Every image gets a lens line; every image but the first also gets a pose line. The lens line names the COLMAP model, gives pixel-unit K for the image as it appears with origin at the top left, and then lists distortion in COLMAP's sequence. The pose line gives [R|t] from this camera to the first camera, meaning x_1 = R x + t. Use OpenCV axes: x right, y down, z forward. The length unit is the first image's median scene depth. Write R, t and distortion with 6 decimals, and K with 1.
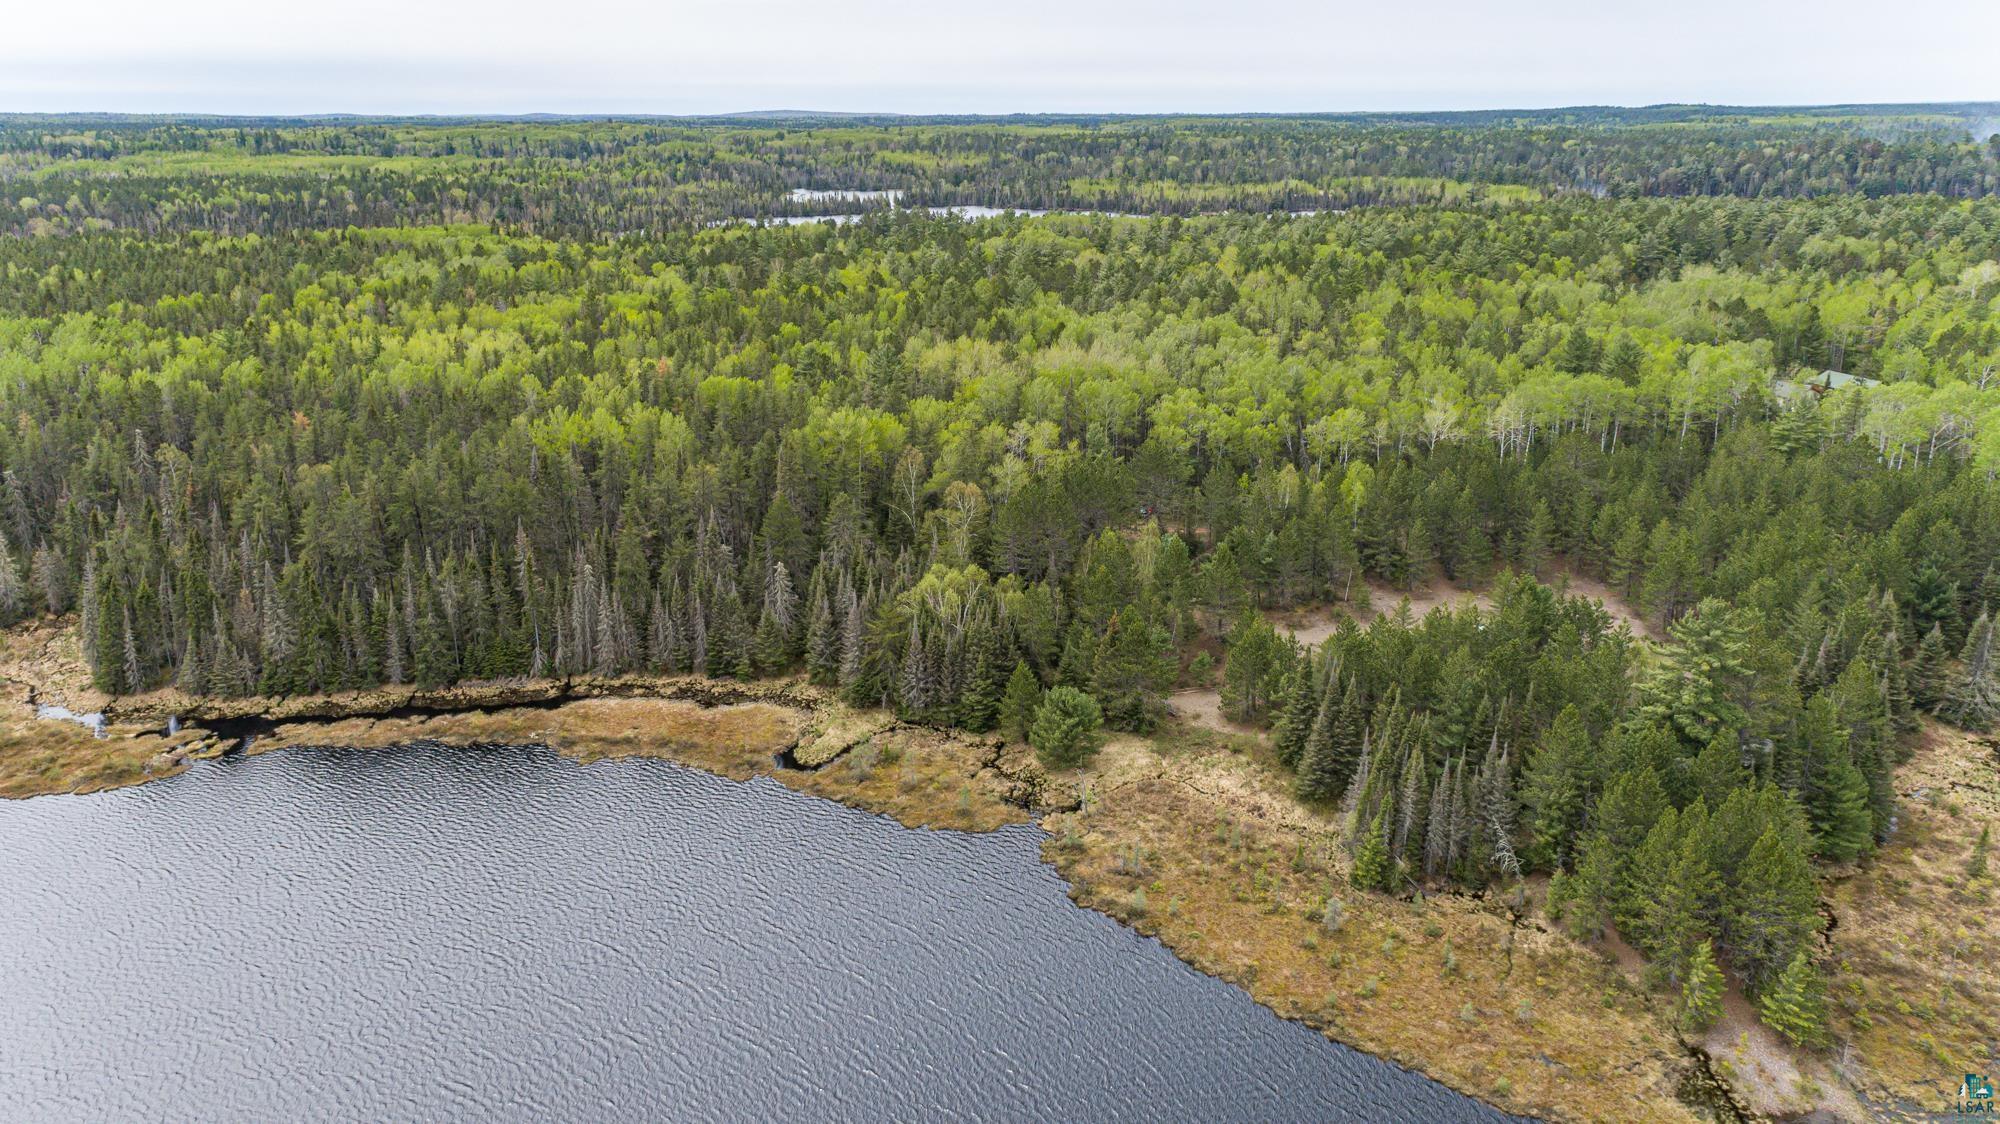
lens RADIAL K [[1338.7, 0, 1000.0], [0, 1338.7, 562.0], [0, 0, 1]] dist [0.008114, 0.023139]
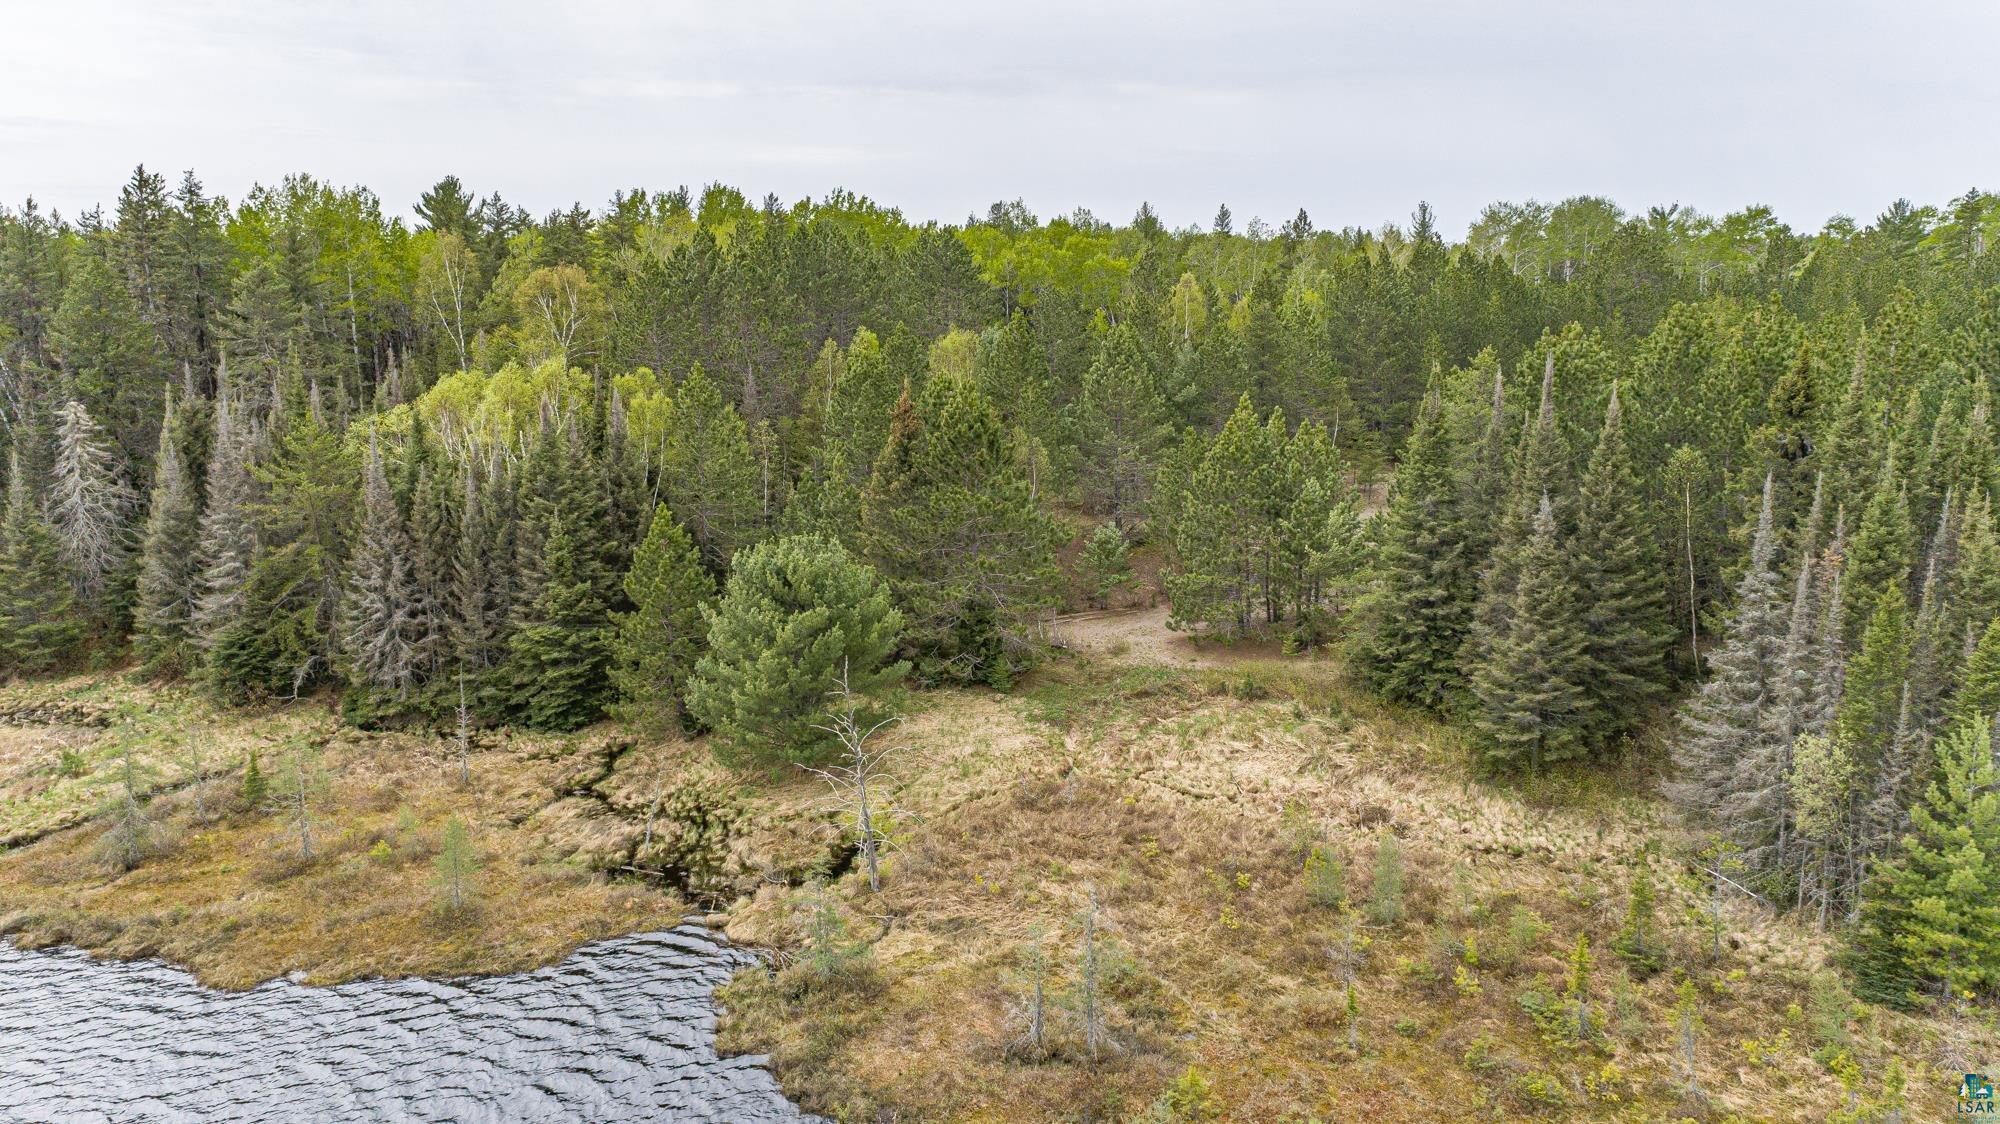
lens RADIAL K [[1338.7, 0, 1000.0], [0, 1338.7, 562.0], [0, 0, 1]] dist [0.008114, 0.023139]
pose [[0.978547, -0.049421, 0.200011, 0.033772], [0.078846, 0.986730, -0.141940, 0.155508], [-0.190342, 0.154665, 0.969458, 0.656145]]
